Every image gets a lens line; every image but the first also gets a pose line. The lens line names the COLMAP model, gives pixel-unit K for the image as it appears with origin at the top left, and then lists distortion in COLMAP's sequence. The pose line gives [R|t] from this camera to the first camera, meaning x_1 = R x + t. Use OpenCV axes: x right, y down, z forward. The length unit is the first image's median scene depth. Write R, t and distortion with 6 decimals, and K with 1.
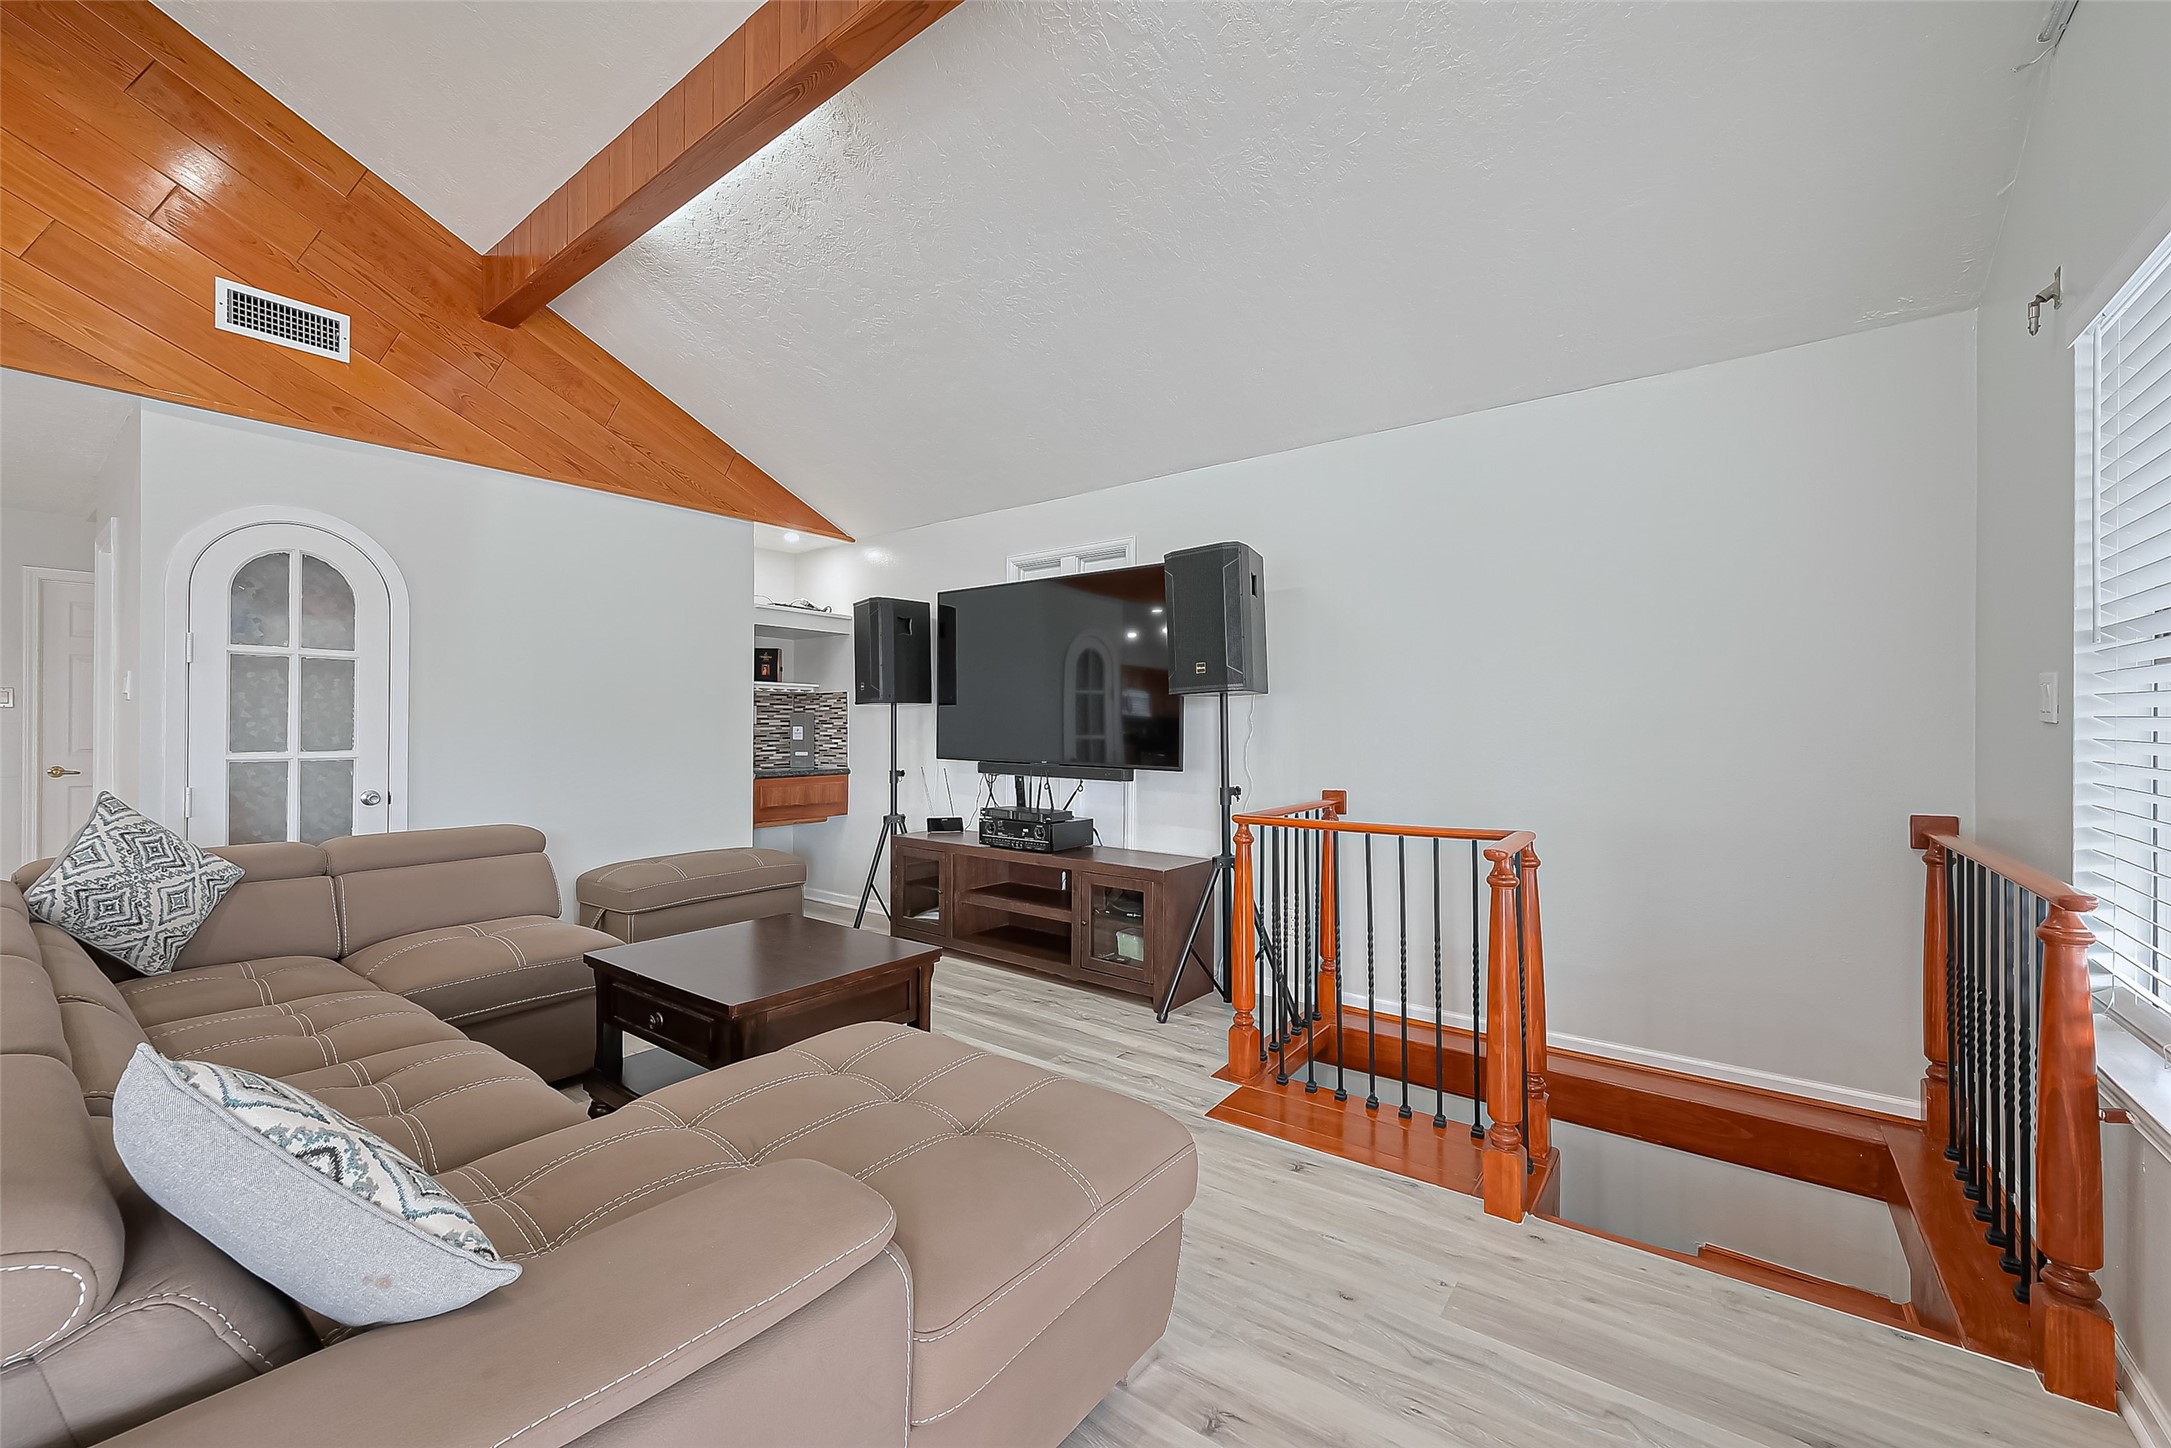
lens RADIAL K [[859.5, 0, 1086.6], [0, 859.5, 724.2], [0, 0, 1]] dist [-0.003311, 0.000493]
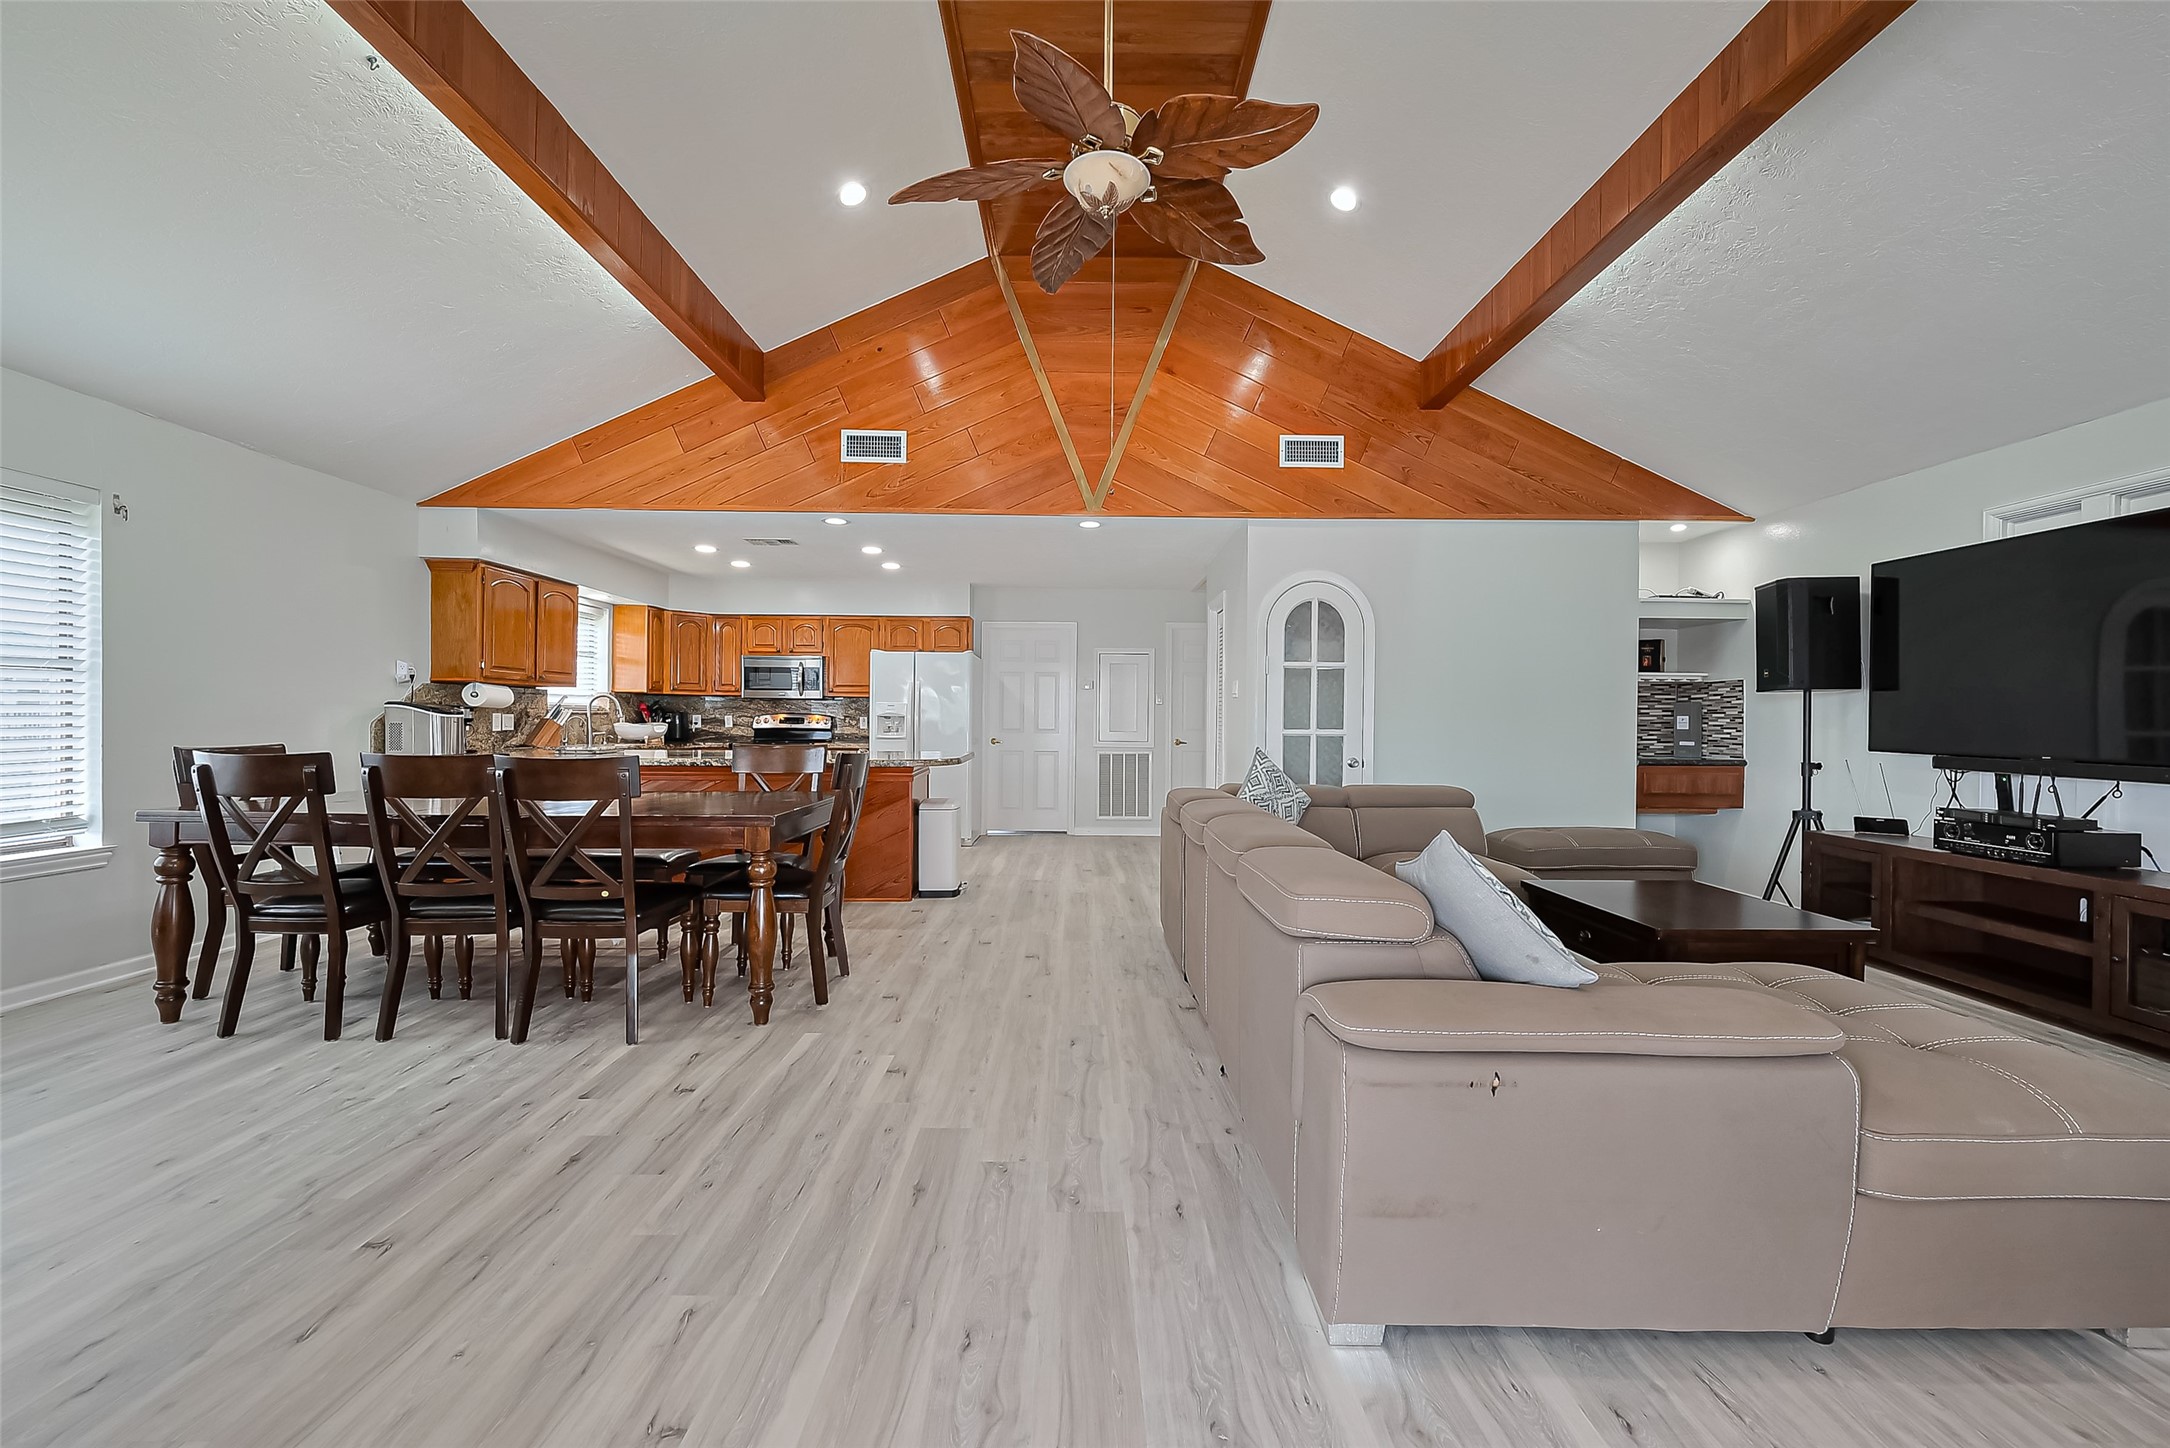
lens RADIAL K [[859.2, 0, 1086.2], [0, 859.2, 723.3], [0, 0, 1]] dist [-0.003311, 0.000493]
pose [[0.615774, 0.006251, -0.787898, 0.029203], [-0.003066, 0.999980, 0.005537, 0.010255], [0.787917, -0.000993, 0.615781, -0.211409]]
